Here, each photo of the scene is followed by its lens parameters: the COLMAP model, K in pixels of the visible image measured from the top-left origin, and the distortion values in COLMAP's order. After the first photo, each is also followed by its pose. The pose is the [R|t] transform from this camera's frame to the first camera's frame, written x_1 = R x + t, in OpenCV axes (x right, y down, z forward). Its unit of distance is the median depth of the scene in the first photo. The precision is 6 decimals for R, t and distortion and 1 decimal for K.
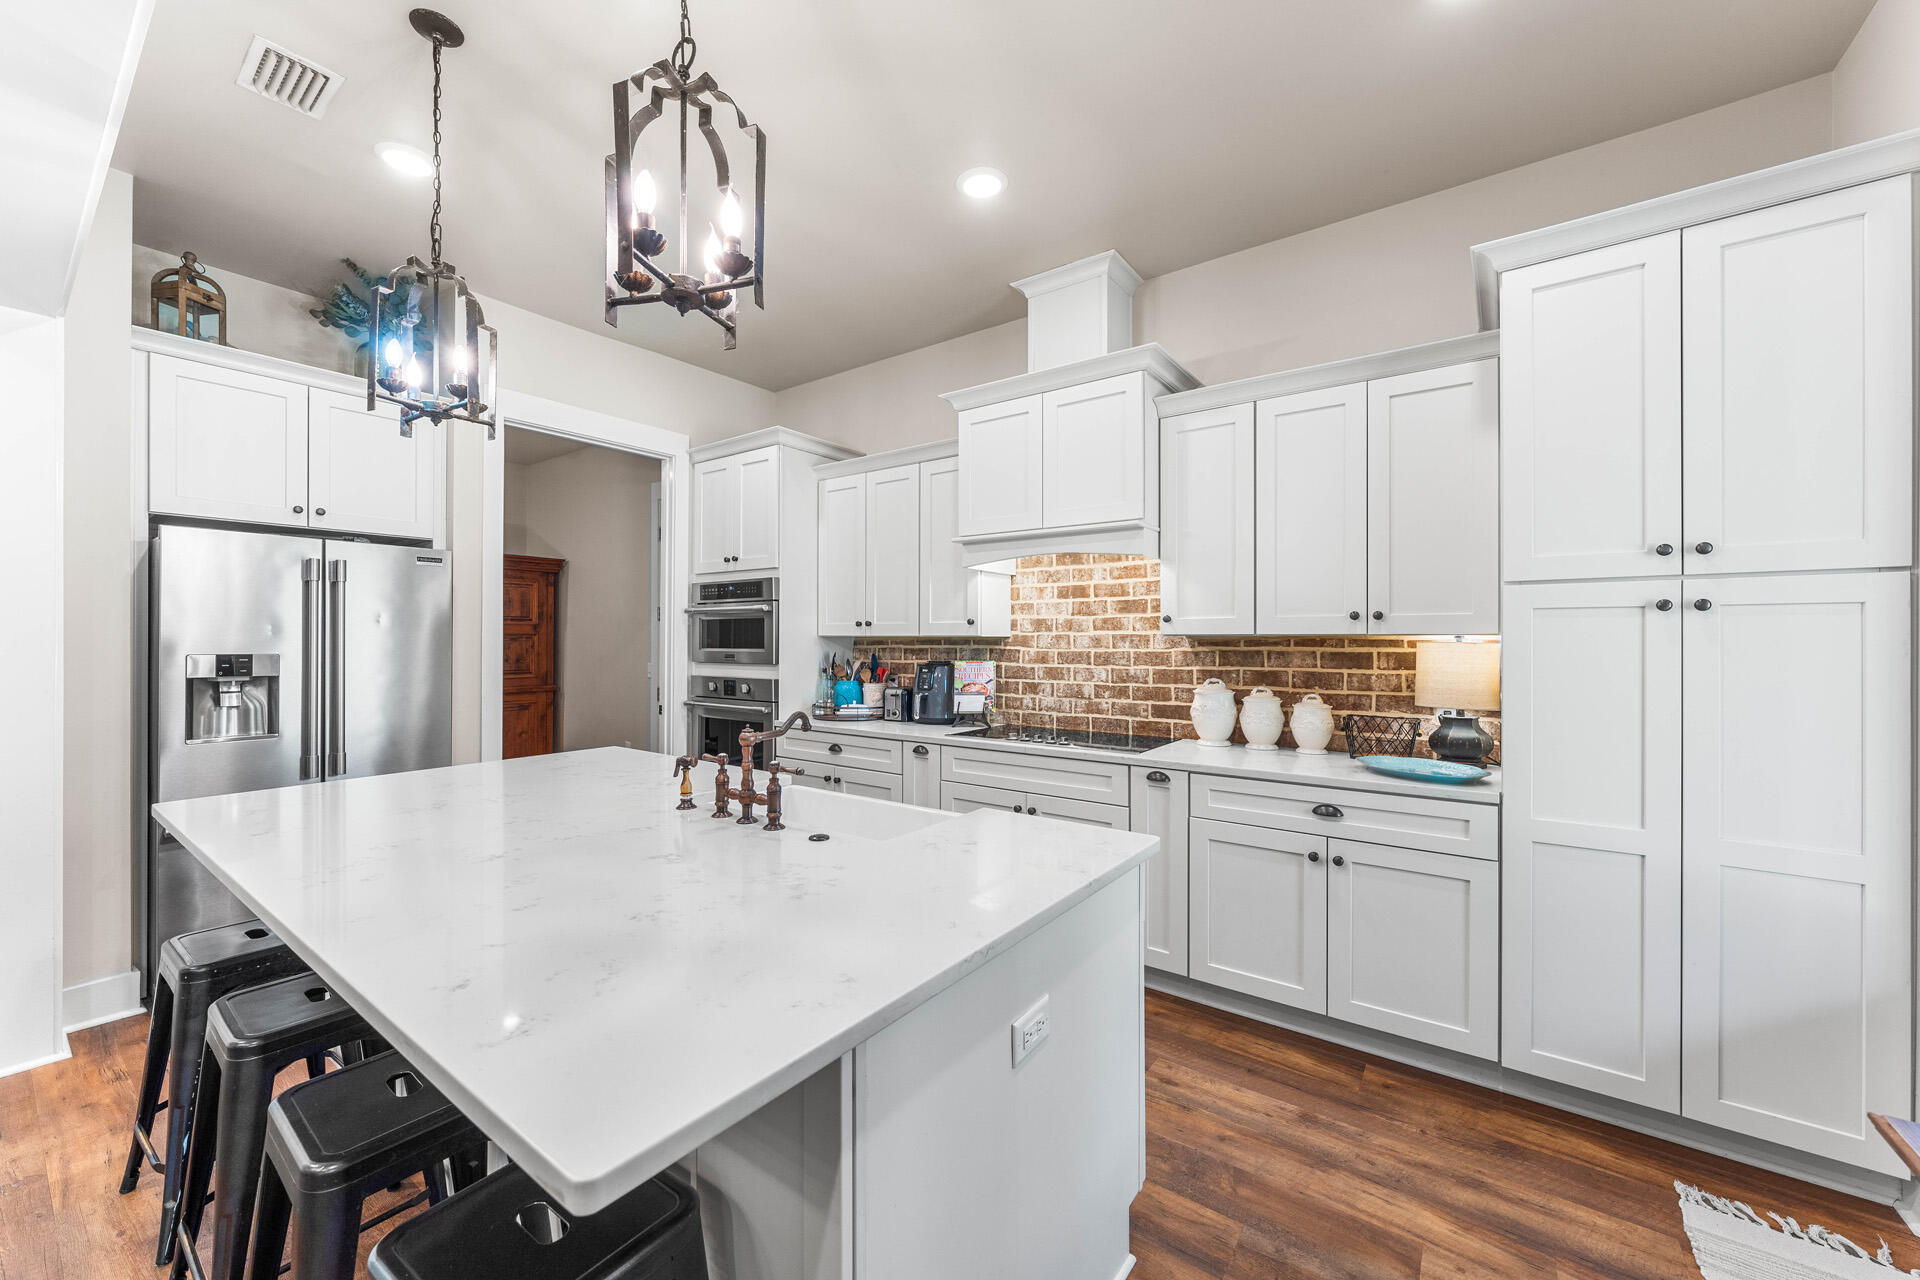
lens RADIAL K [[765.9, 0, 951.0], [0, 765.9, 634.2], [0, 0, 1]] dist [-0.002387, 0.000019]
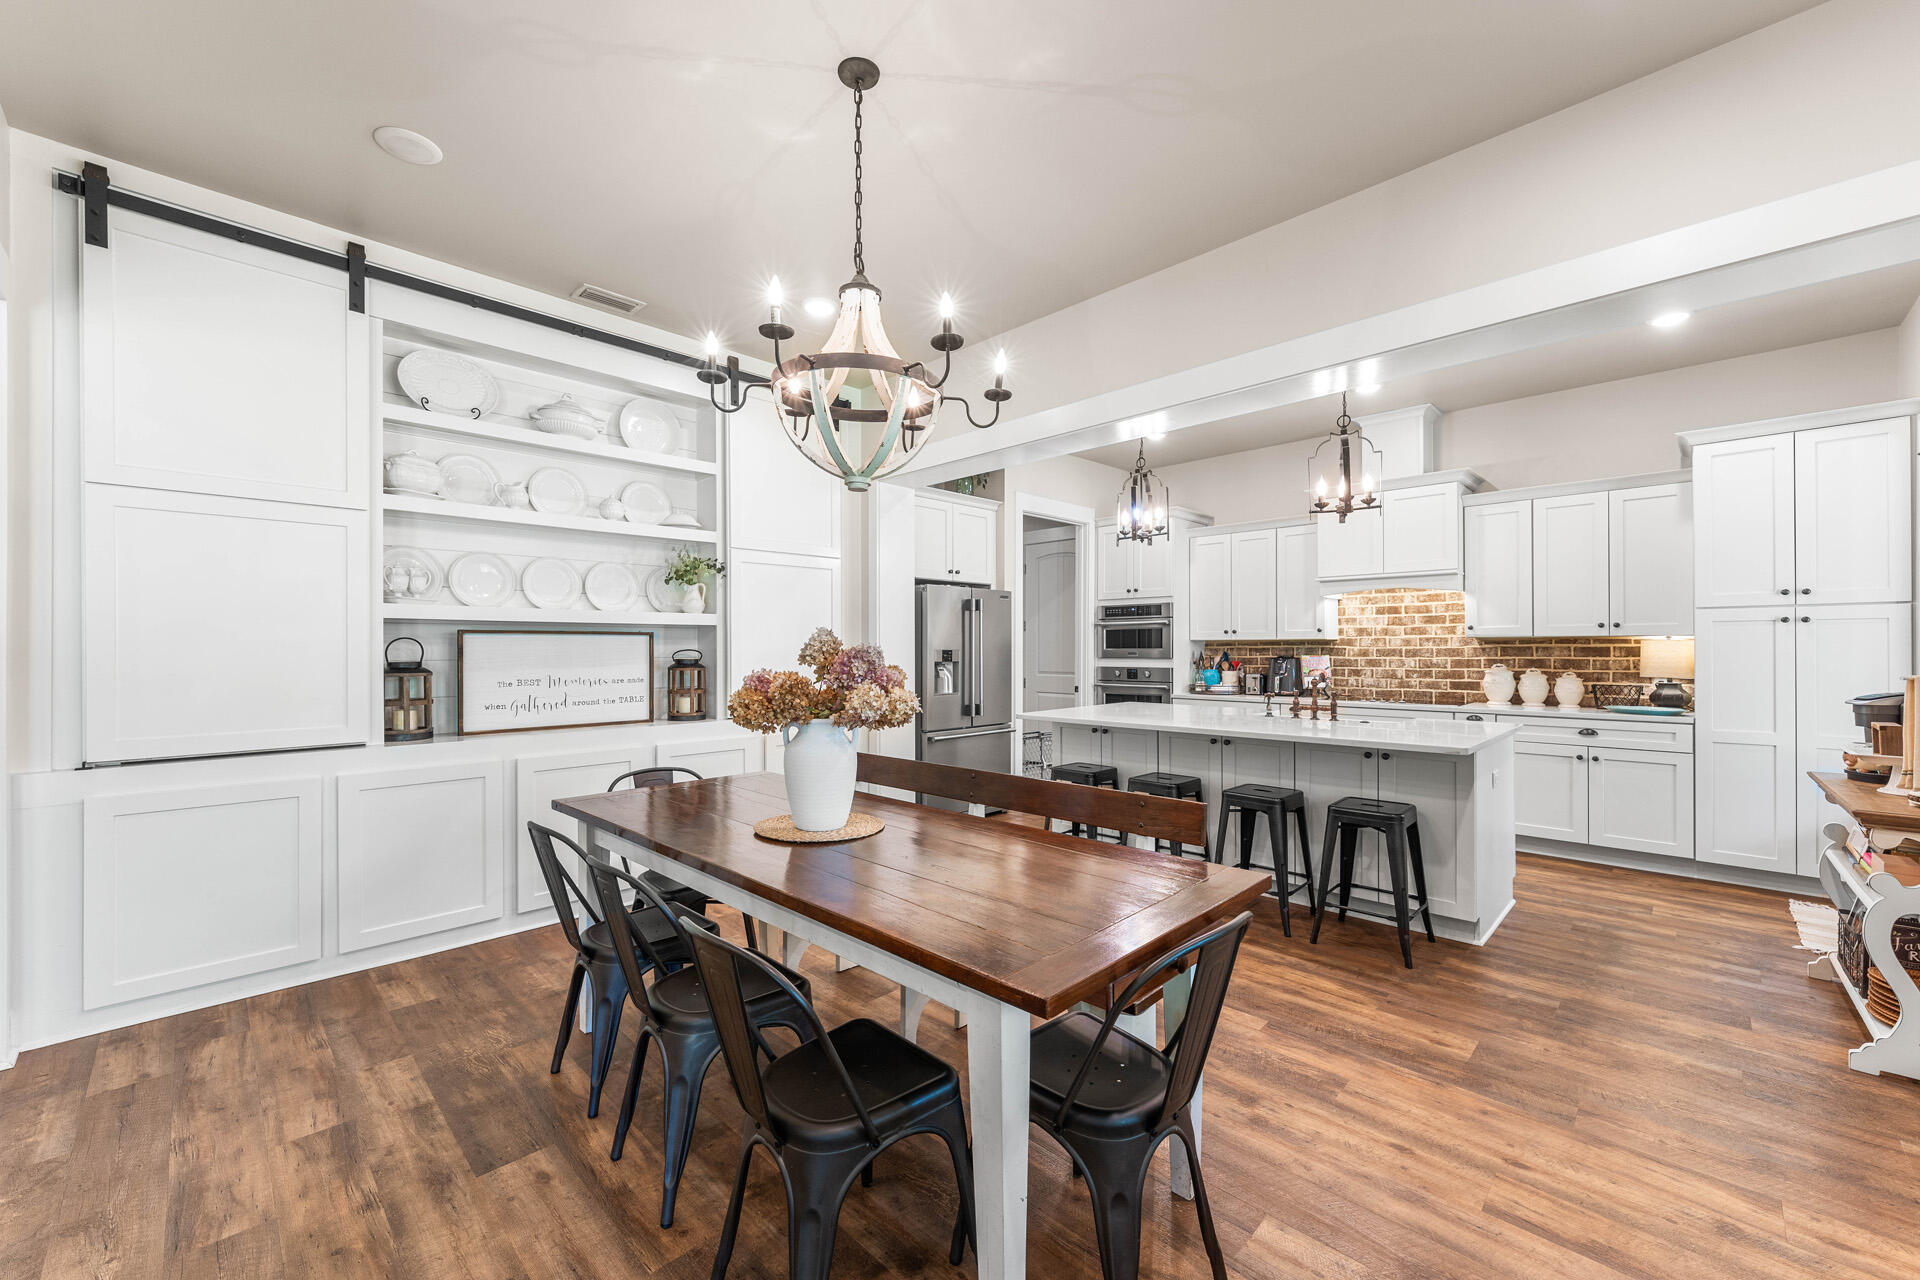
lens RADIAL K [[765.9, 0, 961.3], [0, 765.9, 641.0], [0, 0, 1]] dist [-0.002387, 0.000019]
pose [[0.987475, -0.004792, -0.157701, -0.475028], [0.004553, 0.999988, -0.001876, 0.006196], [0.157708, 0.001135, 0.987485, -0.708467]]
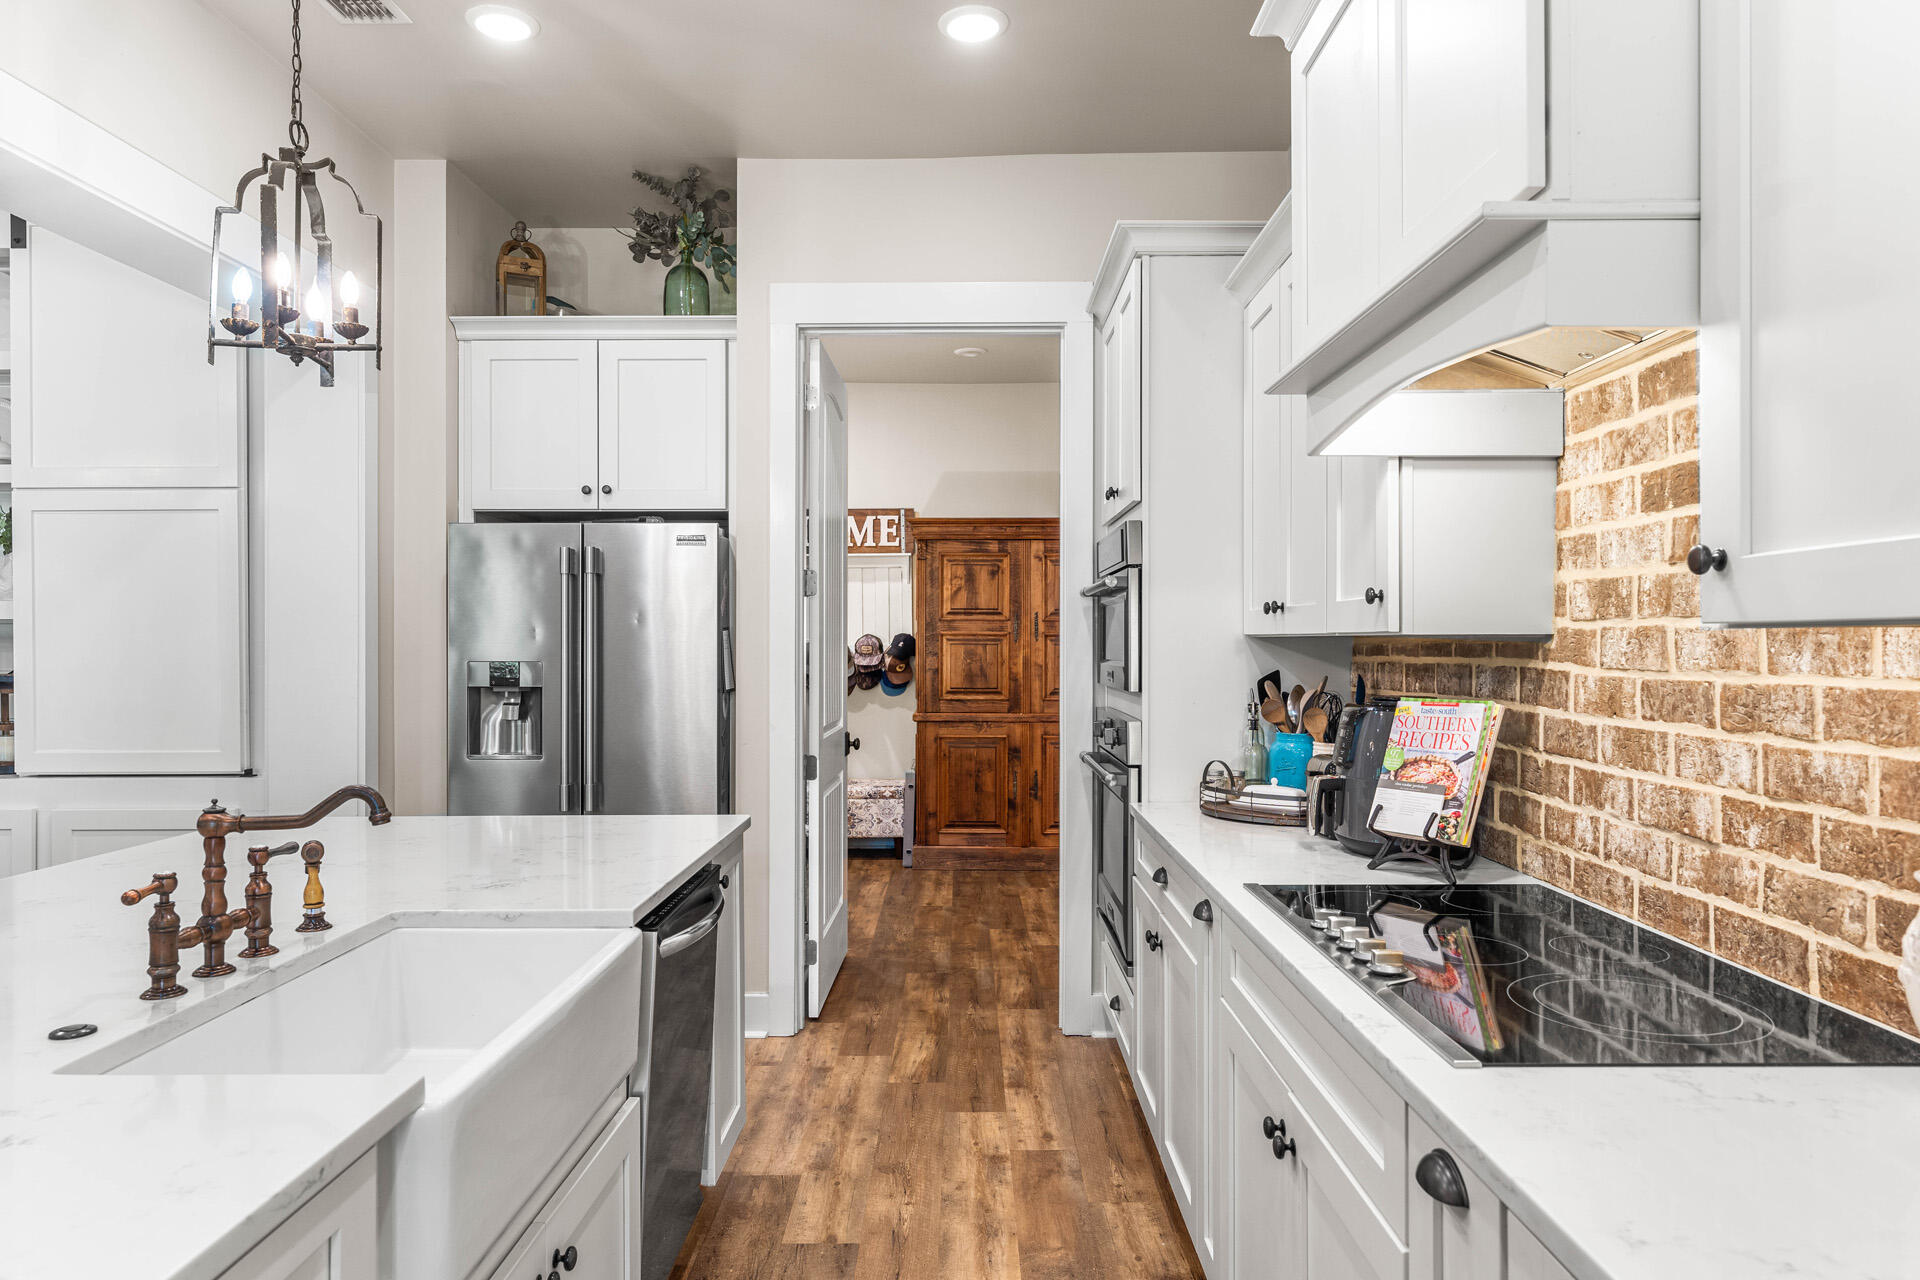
lens RADIAL K [[1214.2, 0, 955.3], [0, 1214.2, 633.6], [0, 0, 1]] dist [0.008701, 0.000817]
pose [[0.563086, -0.007755, -0.826362, 0.419333], [0.010204, 0.999945, -0.002430, 0.001743], [0.826335, -0.007064, 0.563134, 0.510079]]
